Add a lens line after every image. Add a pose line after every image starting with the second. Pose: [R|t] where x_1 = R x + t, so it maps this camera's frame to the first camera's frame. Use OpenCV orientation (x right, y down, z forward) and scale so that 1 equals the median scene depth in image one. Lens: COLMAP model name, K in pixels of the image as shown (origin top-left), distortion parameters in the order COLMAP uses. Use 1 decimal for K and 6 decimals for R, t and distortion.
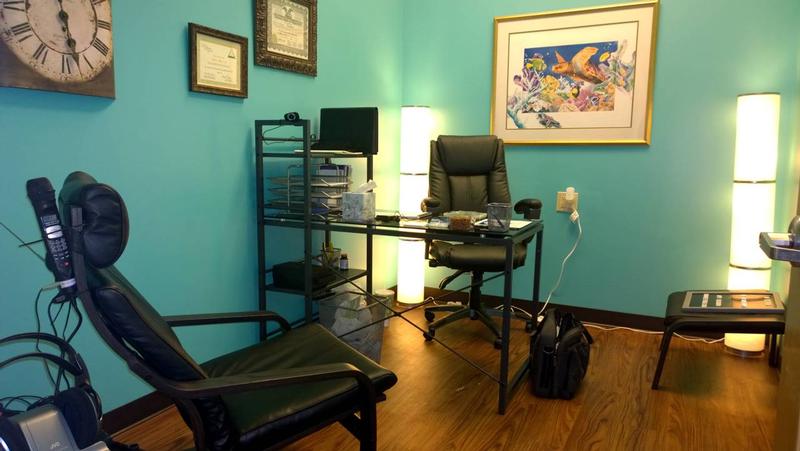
lens RADIAL K [[594.1, 0, 398.2], [0, 594.1, 232.0], [0, 0, 1]] dist [0.044730, -0.064671]
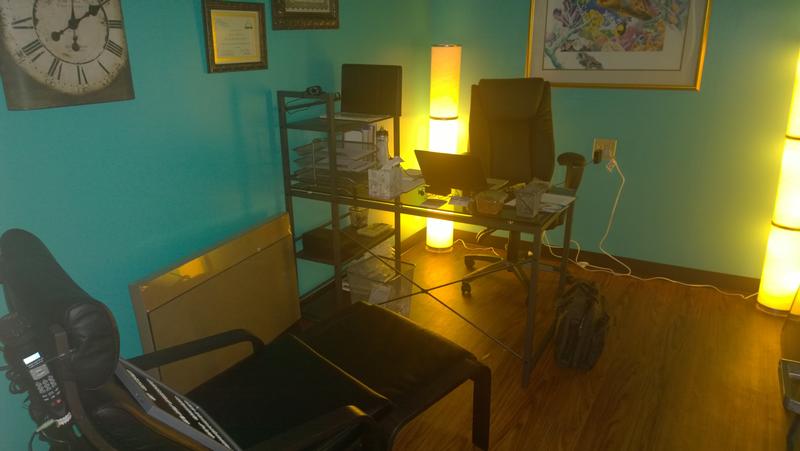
lens RADIAL K [[594.1, 0, 389.4], [0, 594.1, 249.2], [0, 0, 1]] dist [0.044730, -0.064671]
pose [[0.997652, 0.000123, -0.068485, 0.007632], [0.014364, 0.977380, 0.211000, -0.134972], [0.066962, -0.211489, 0.975084, 0.015649]]
